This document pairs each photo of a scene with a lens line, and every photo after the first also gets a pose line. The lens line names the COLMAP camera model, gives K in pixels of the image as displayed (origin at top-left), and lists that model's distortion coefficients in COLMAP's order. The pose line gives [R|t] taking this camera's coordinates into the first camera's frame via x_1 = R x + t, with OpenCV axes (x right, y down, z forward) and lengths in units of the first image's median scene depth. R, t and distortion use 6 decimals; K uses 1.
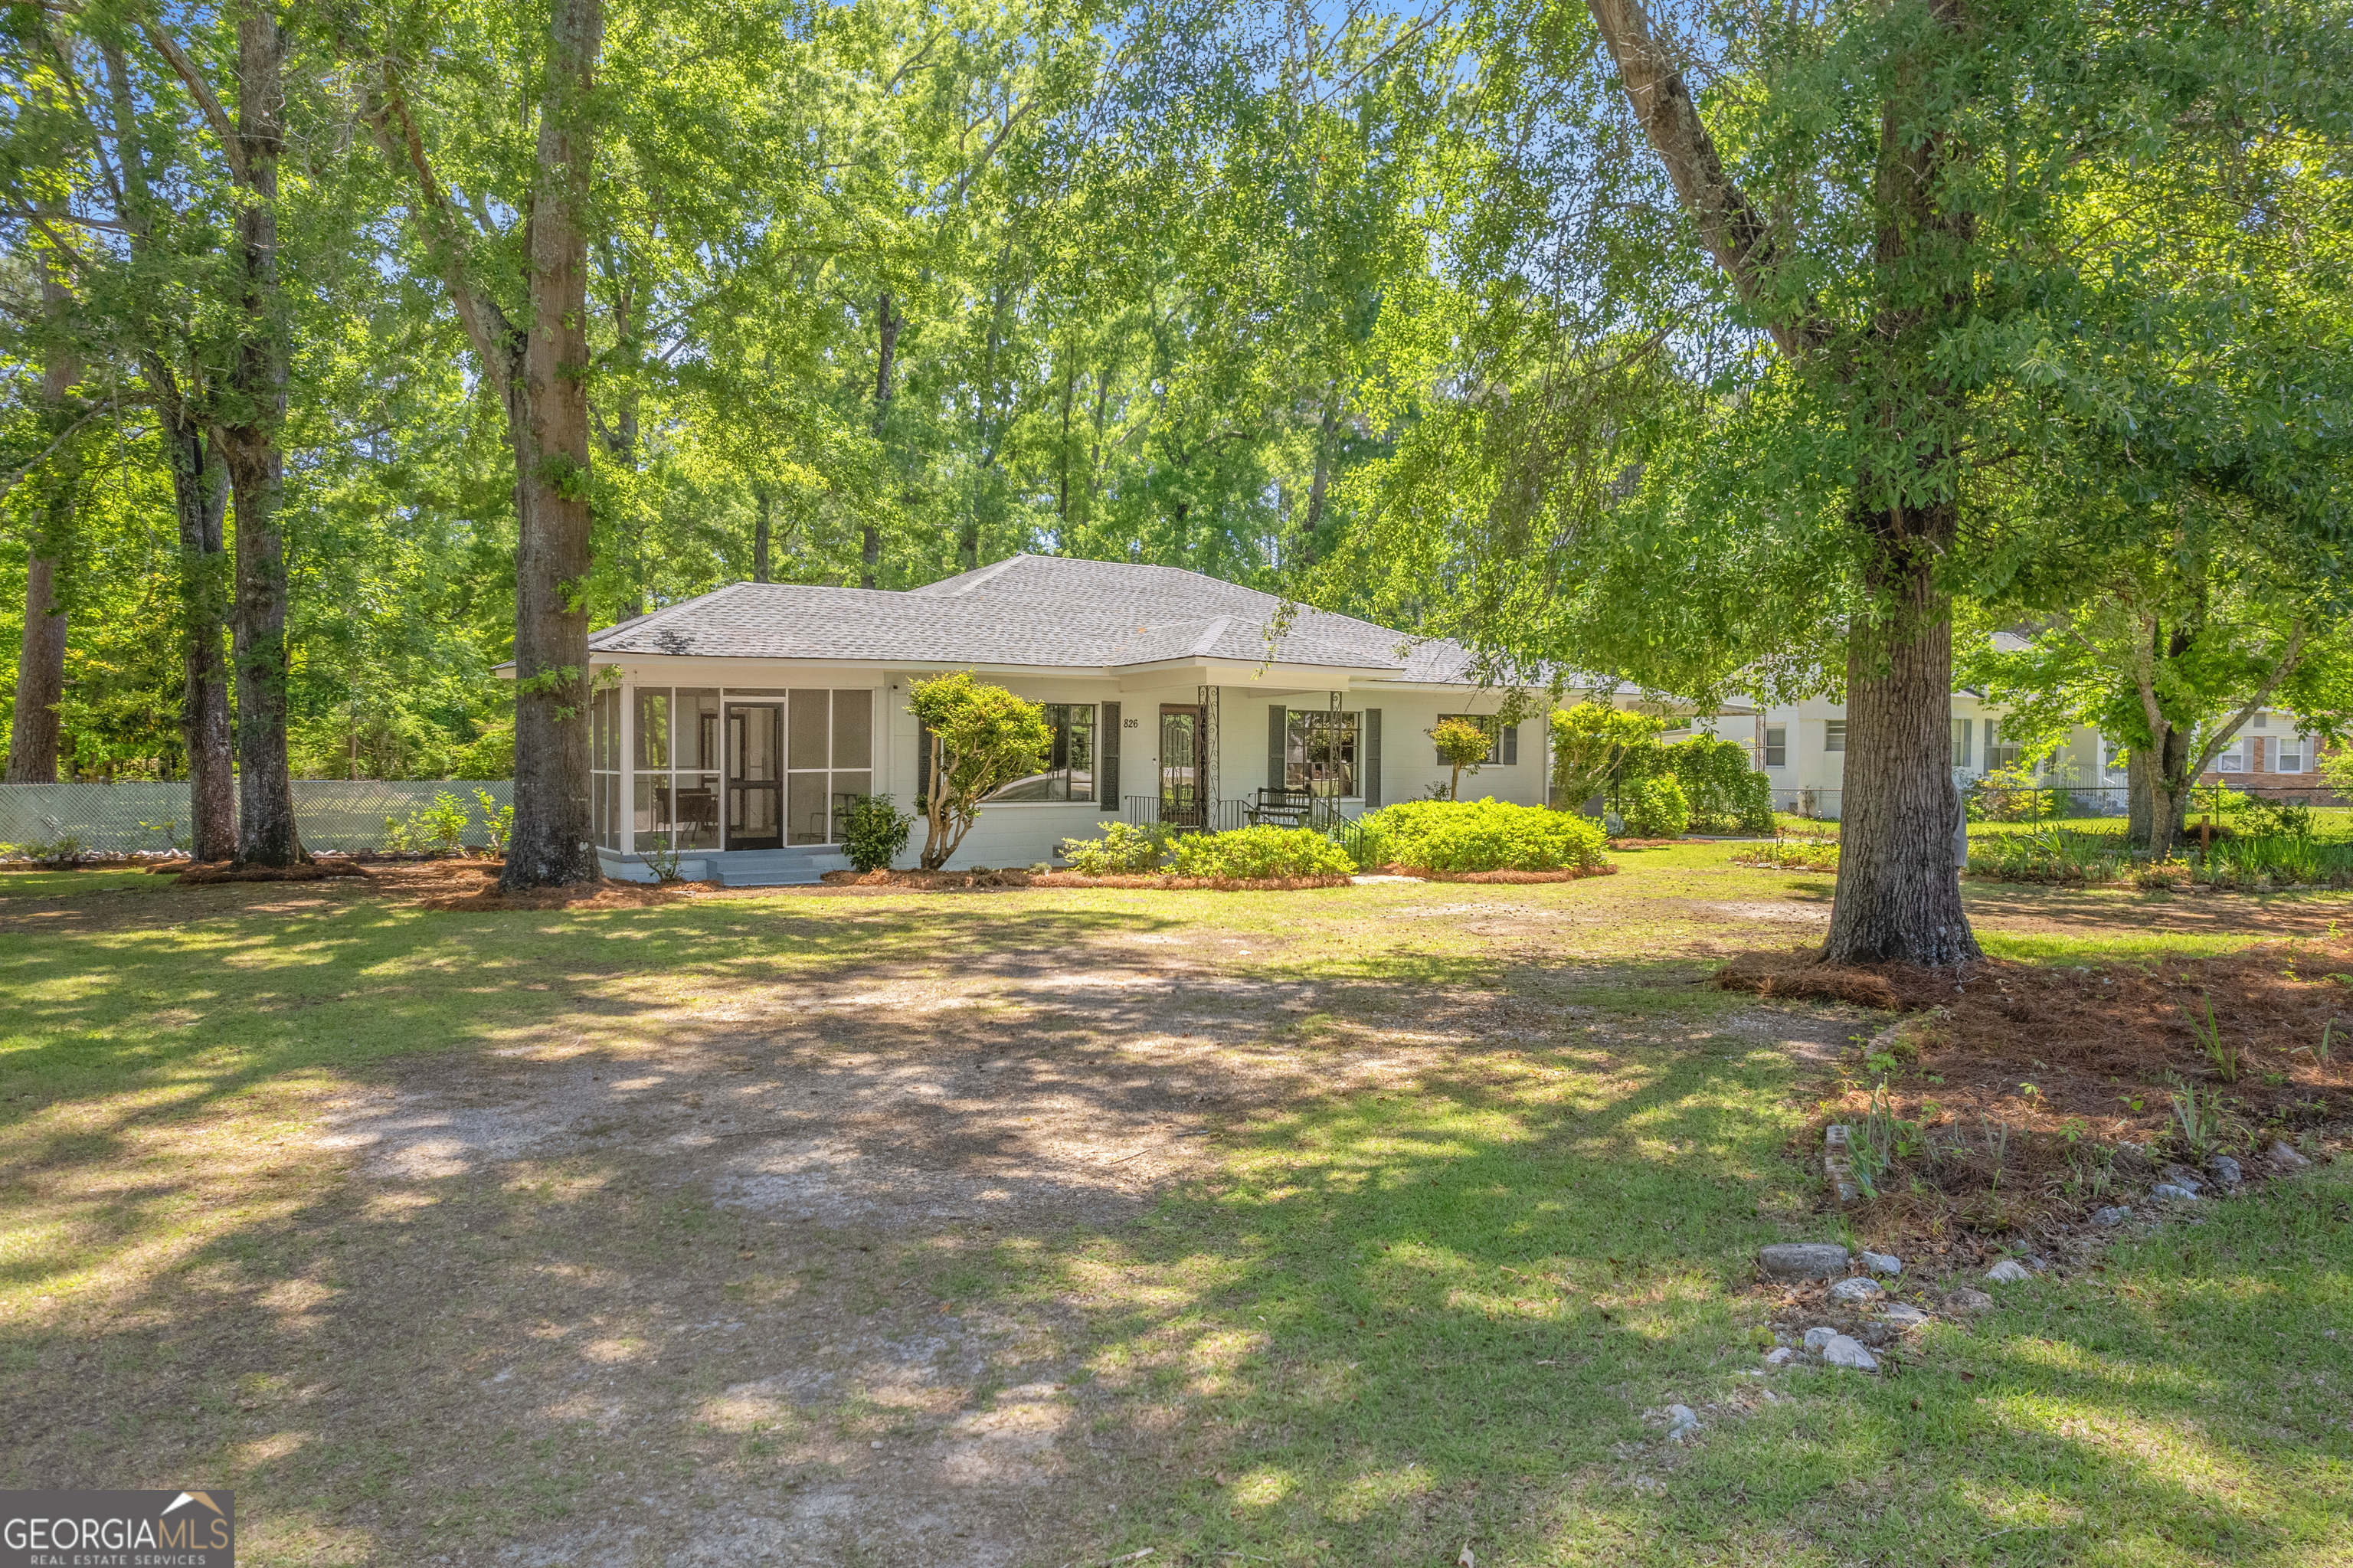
lens RADIAL K [[1525.1, 0, 1181.5], [0, 1525.1, 789.6], [0, 0, 1]] dist [-0.082338, 0.067412]
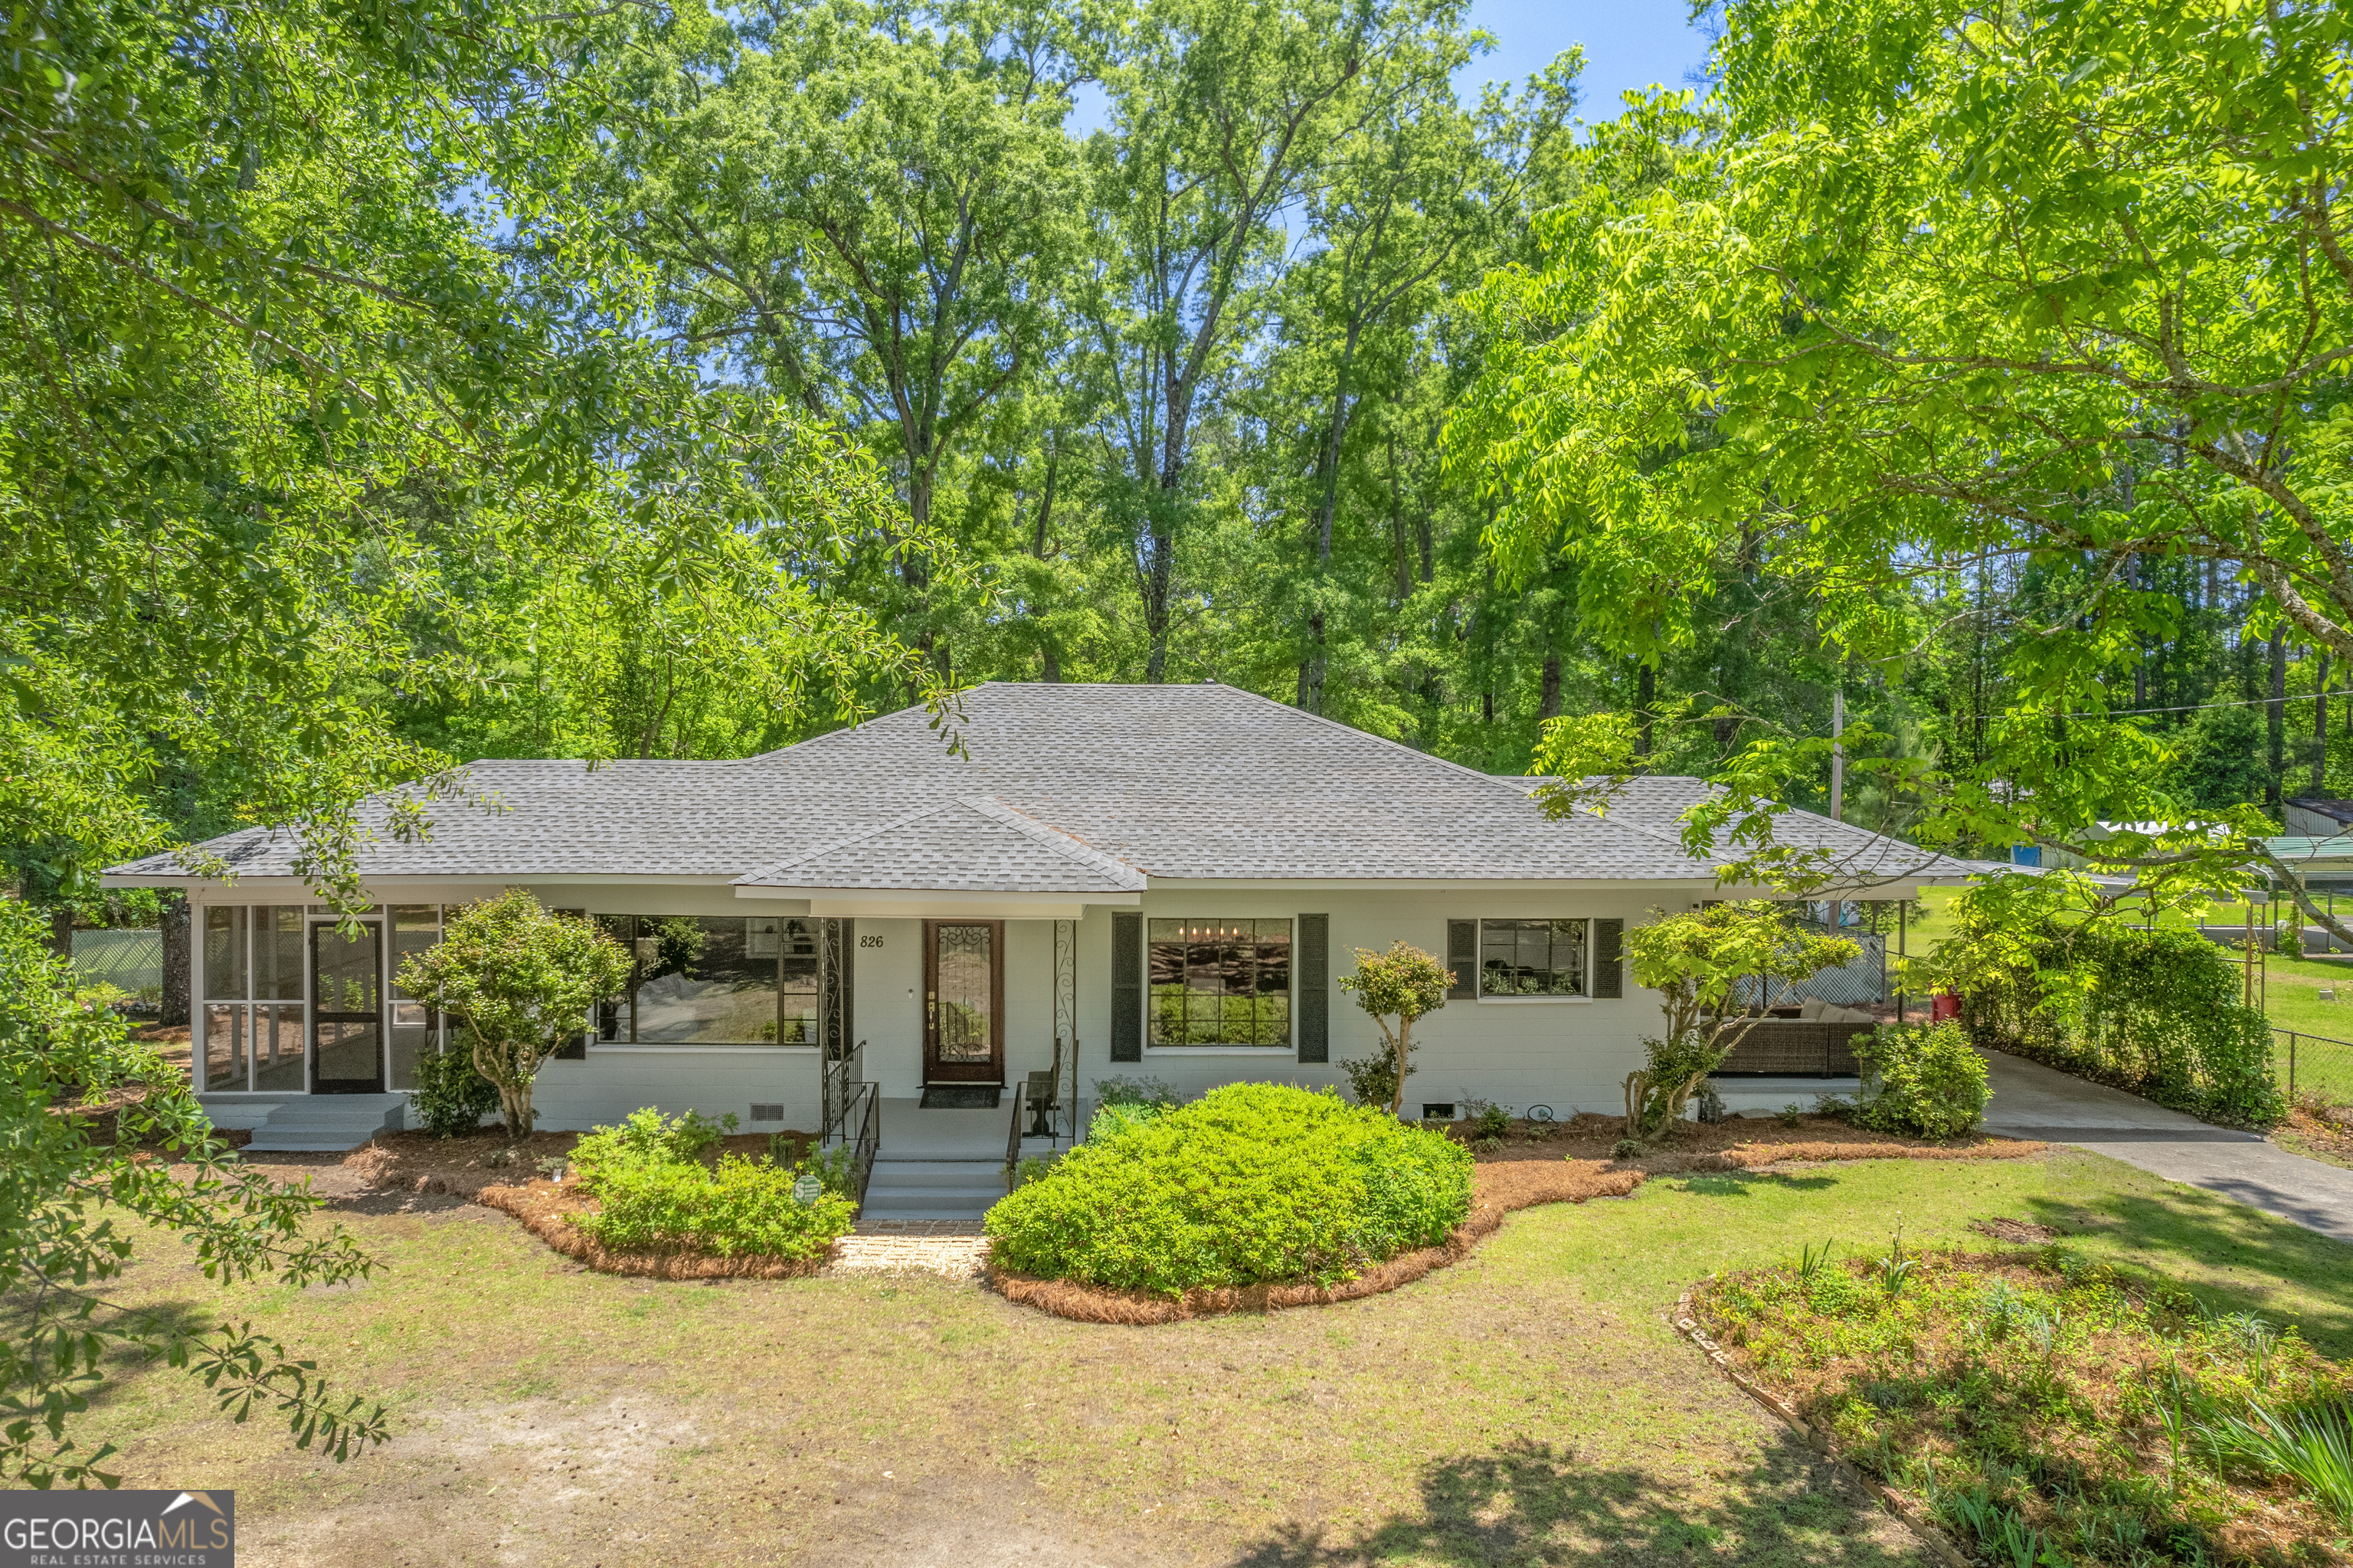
lens RADIAL K [[1525.1, 0, 1181.5], [0, 1525.1, 789.6], [0, 0, 1]] dist [-0.082338, 0.067412]
pose [[0.846763, 0.008140, -0.531908, 0.530594], [-0.014850, 0.999855, -0.008339, -0.124617], [0.531763, 0.014960, 0.846761, 0.512579]]
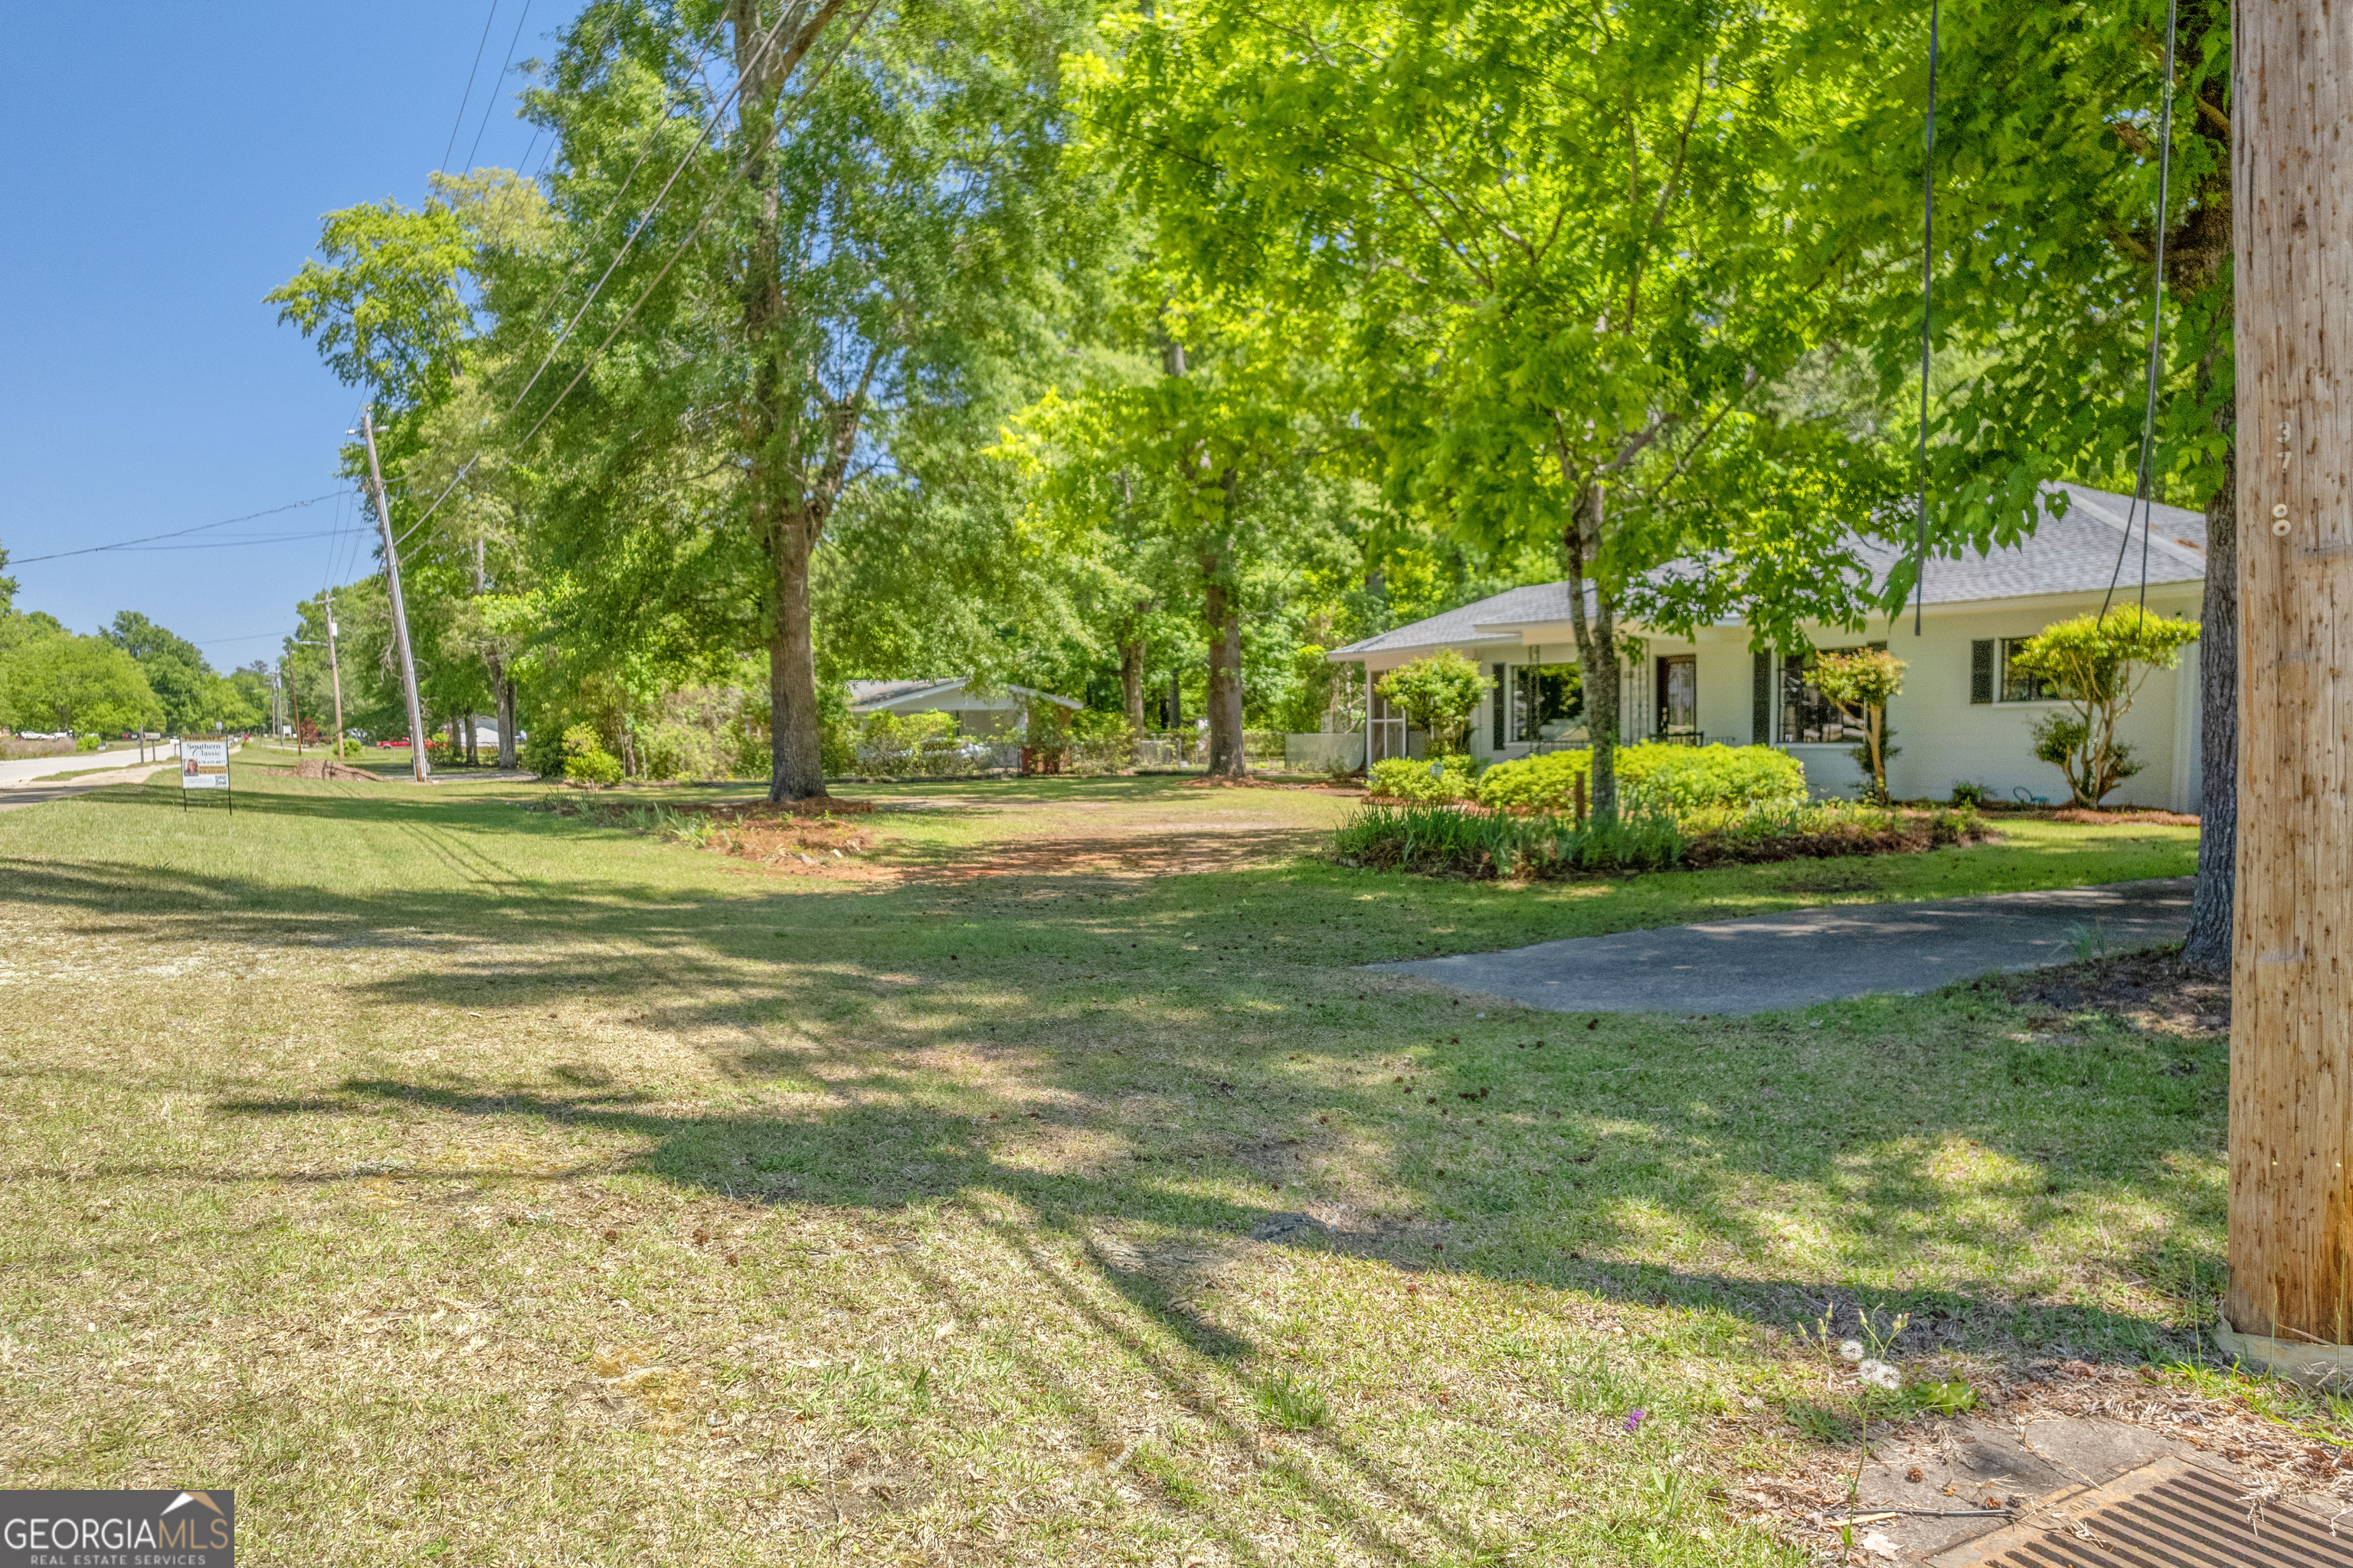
lens RADIAL K [[1570.4, 0, 1181.6], [0, 1570.4, 911.5], [0, 0, 1]] dist [-0.072624, 0.069389]
pose [[-0.075218, 0.111512, -0.990912, 1.304259], [-0.005162, 0.993671, 0.112214, 0.003993], [0.997154, 0.013556, -0.074166, 0.835271]]
